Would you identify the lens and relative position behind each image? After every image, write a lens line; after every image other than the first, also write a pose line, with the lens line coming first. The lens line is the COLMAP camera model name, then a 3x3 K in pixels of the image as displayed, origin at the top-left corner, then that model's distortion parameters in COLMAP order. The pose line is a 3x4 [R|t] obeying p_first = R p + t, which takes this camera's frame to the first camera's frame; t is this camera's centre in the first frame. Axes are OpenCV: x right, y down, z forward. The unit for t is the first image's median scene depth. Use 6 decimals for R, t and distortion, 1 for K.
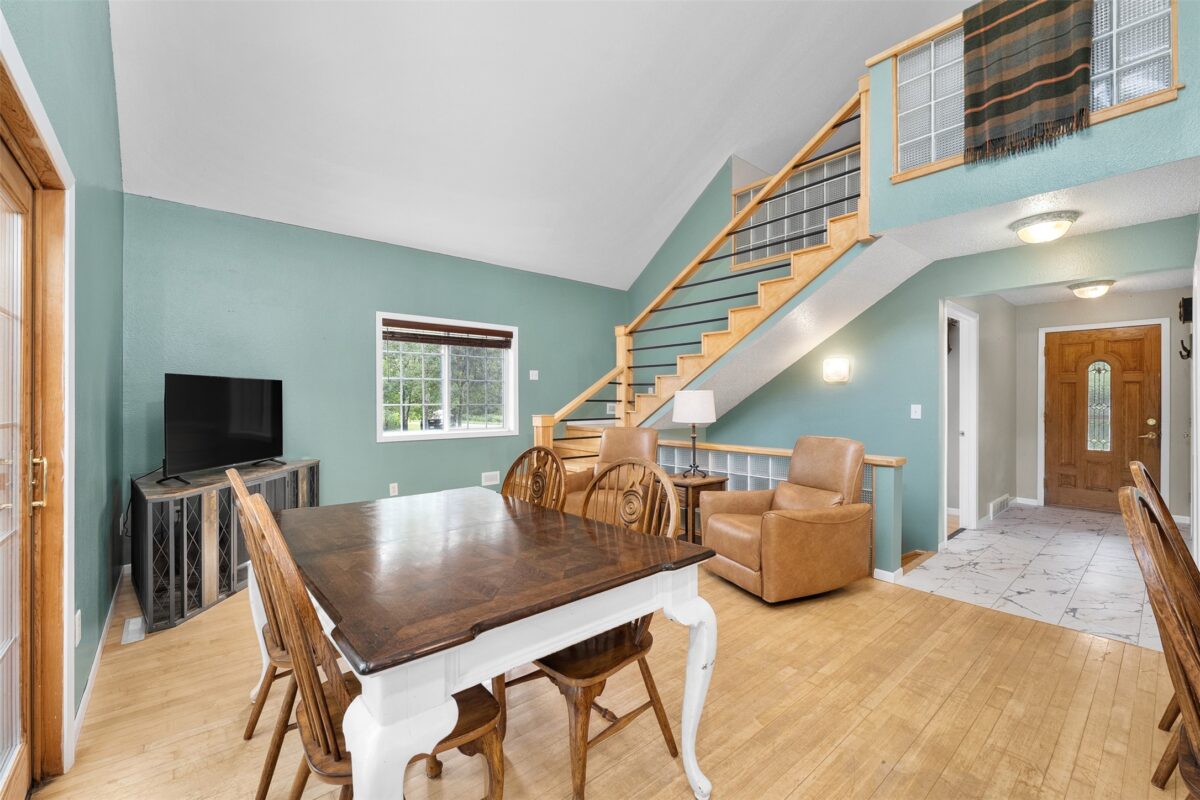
lens RADIAL K [[497.2, 0, 595.6], [0, 497.2, 402.5], [0, 0, 1]] dist [0.000361, -0.000007]
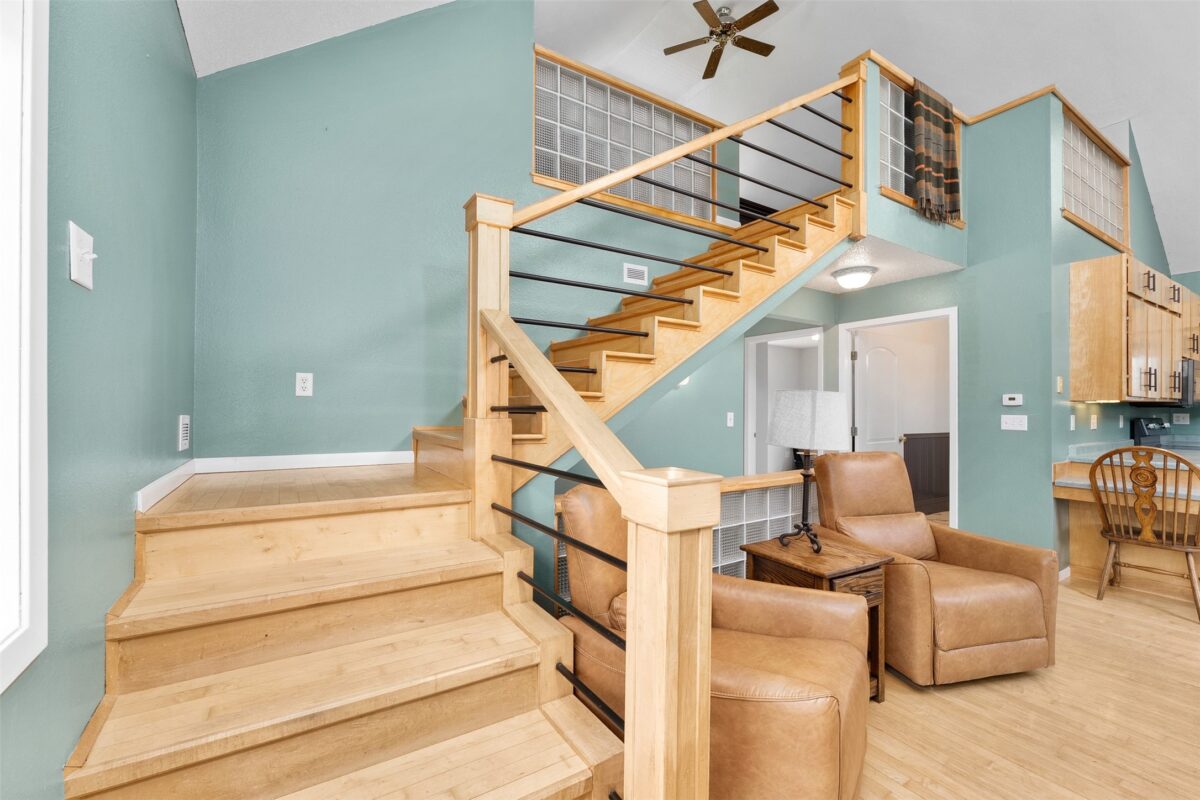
lens RADIAL K [[496.9, 0, 597.6], [0, 496.9, 403.4], [0, 0, 1]] dist [-0.000106, 0.000090]
pose [[0.143430, 0.007729, 0.989630, -0.330737], [-0.001335, 0.999970, -0.007616, -0.004793], [-0.989660, -0.000229, 0.143436, 0.987979]]
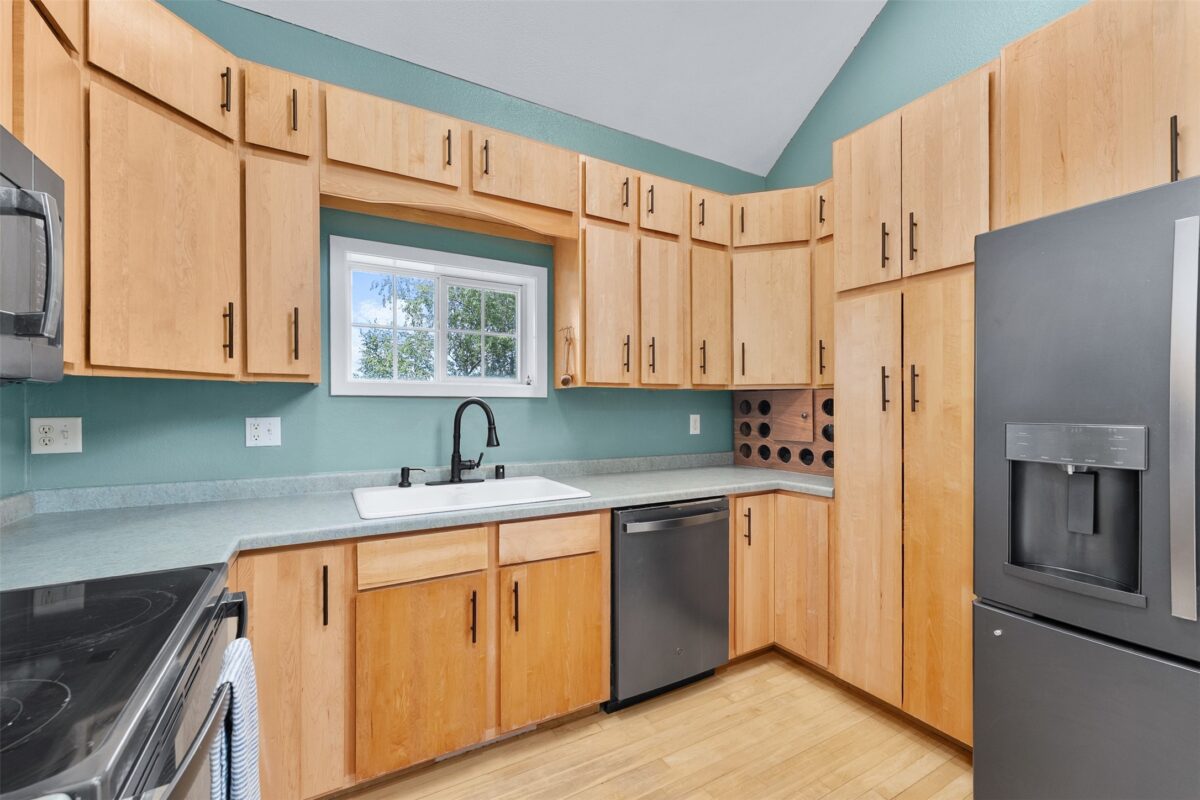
lens RADIAL K [[488.5, 0, 591.0], [0, 488.5, 412.6], [0, 0, 1]] dist [-0.000141, -0.000248]
pose [[-0.979883, -0.003200, 0.199549, 0.578137], [-0.000267, 0.999892, 0.014723, -0.000271], [-0.199574, 0.014374, -0.979777, 0.068471]]
